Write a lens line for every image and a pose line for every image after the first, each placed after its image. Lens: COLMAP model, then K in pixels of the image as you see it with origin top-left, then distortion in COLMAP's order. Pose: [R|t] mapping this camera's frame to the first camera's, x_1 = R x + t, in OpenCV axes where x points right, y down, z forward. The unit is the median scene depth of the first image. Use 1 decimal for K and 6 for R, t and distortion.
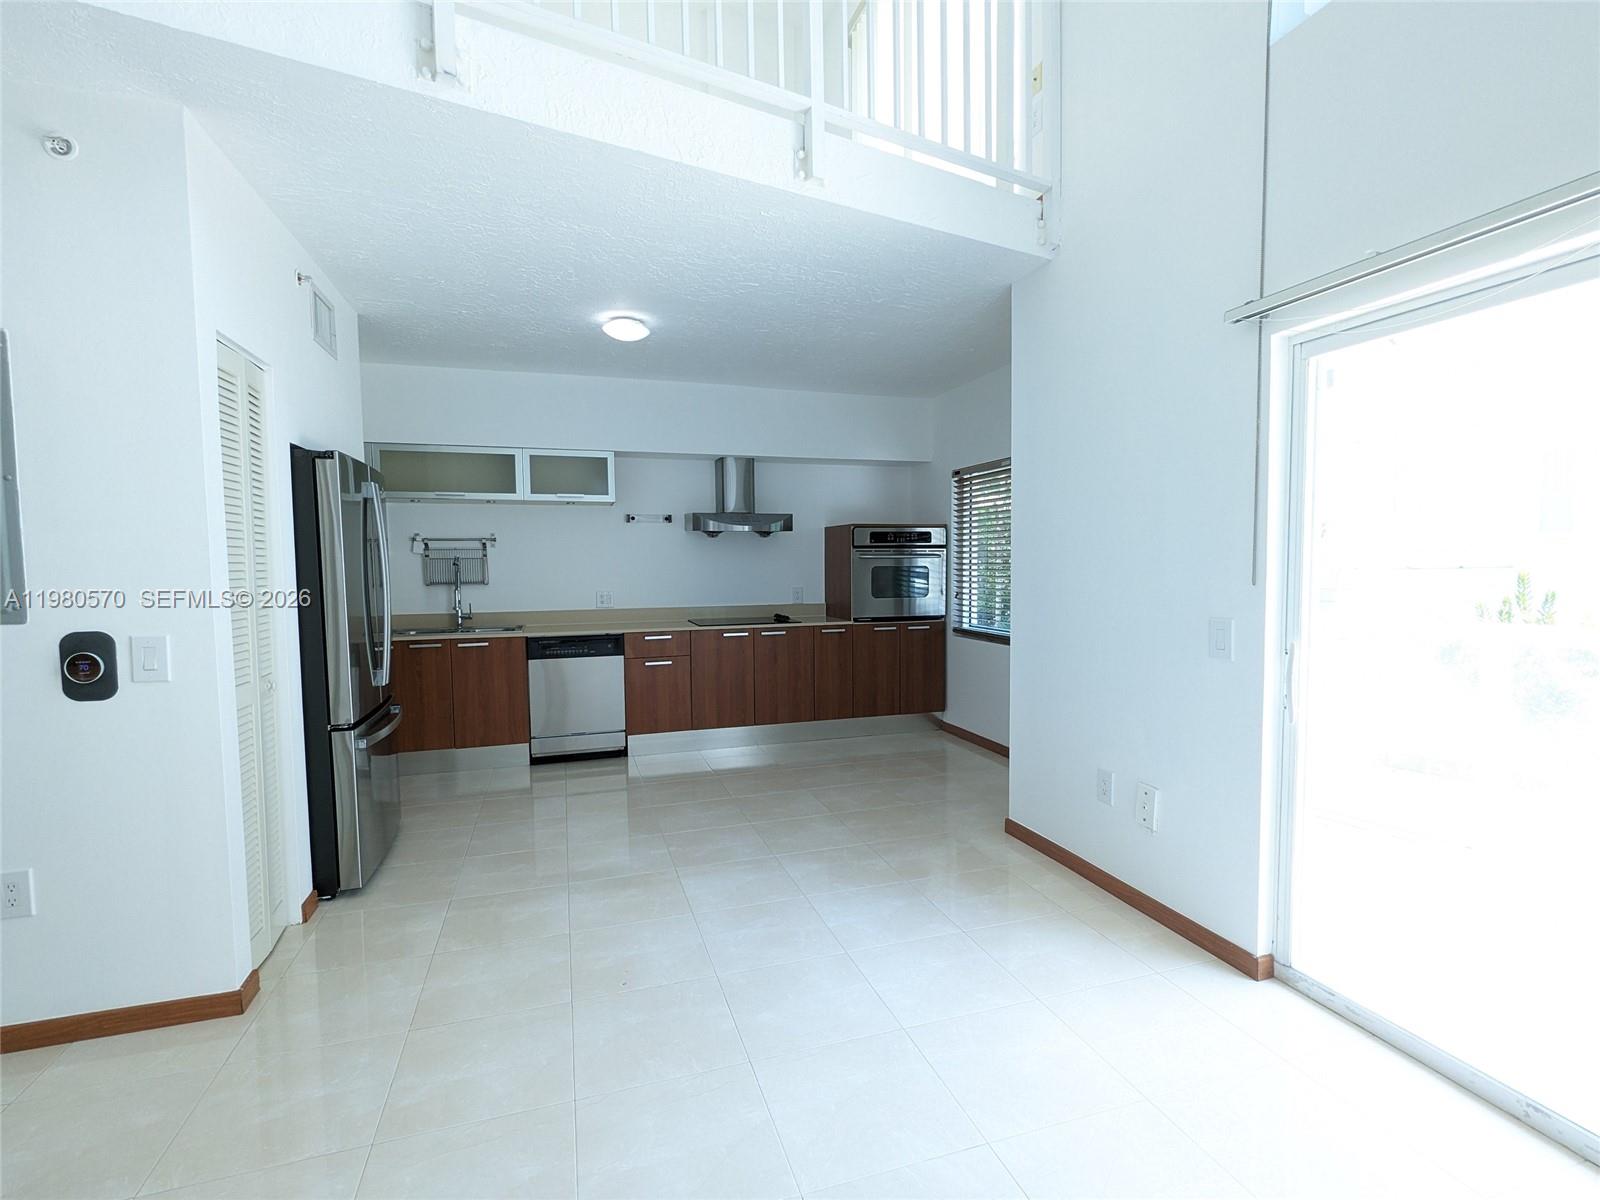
lens RADIAL K [[750.5, 0, 807.0], [0, 750.5, 609.1], [0, 0, 1]] dist [0.000743, -0.000626]
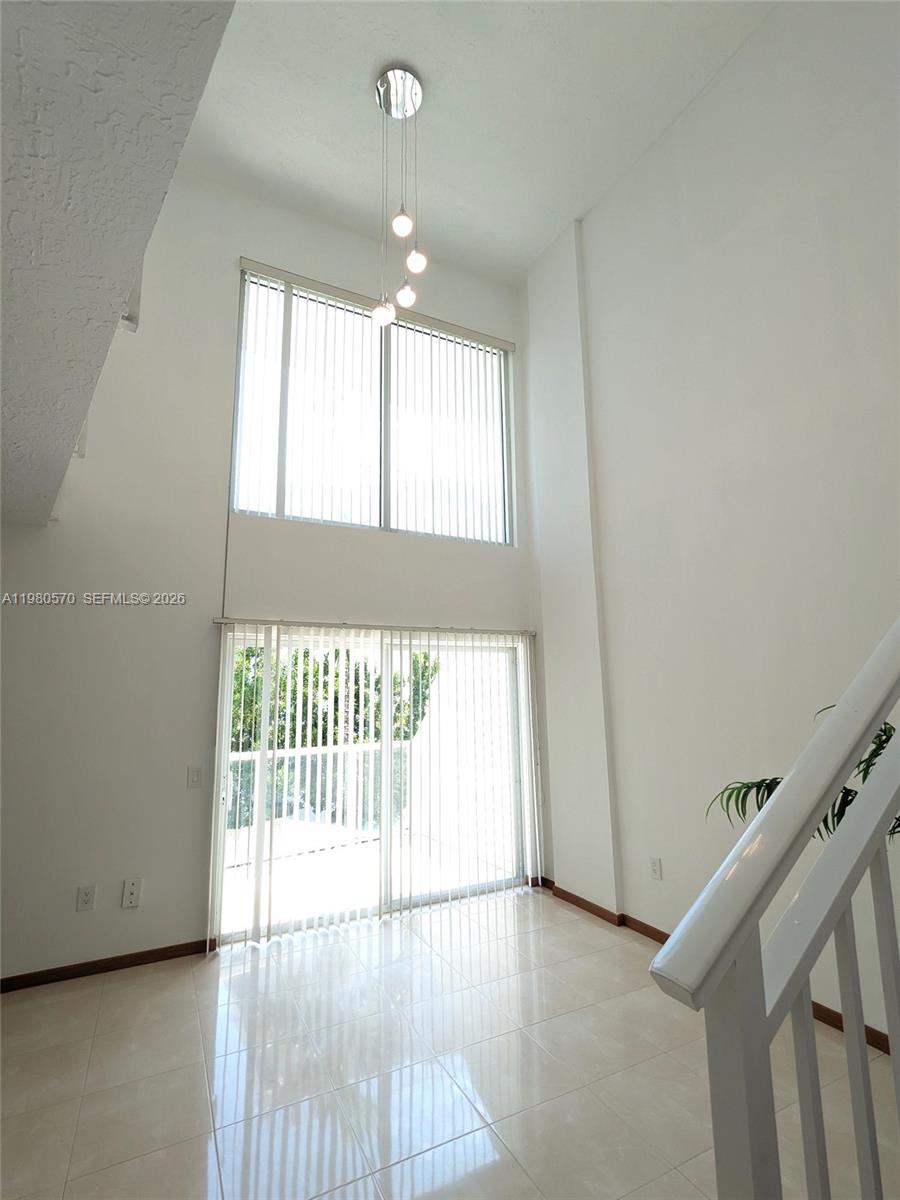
lens RADIAL K [[562.6, 0, 440.7], [0, 562.6, 602.0], [0, 0, 1]] dist [-0.001295, 0.000877]
pose [[-0.148302, 0.178958, 0.972615, -0.510961], [0.077923, 0.982547, -0.168904, -0.051831], [-0.985867, 0.050741, -0.159659, 0.280709]]
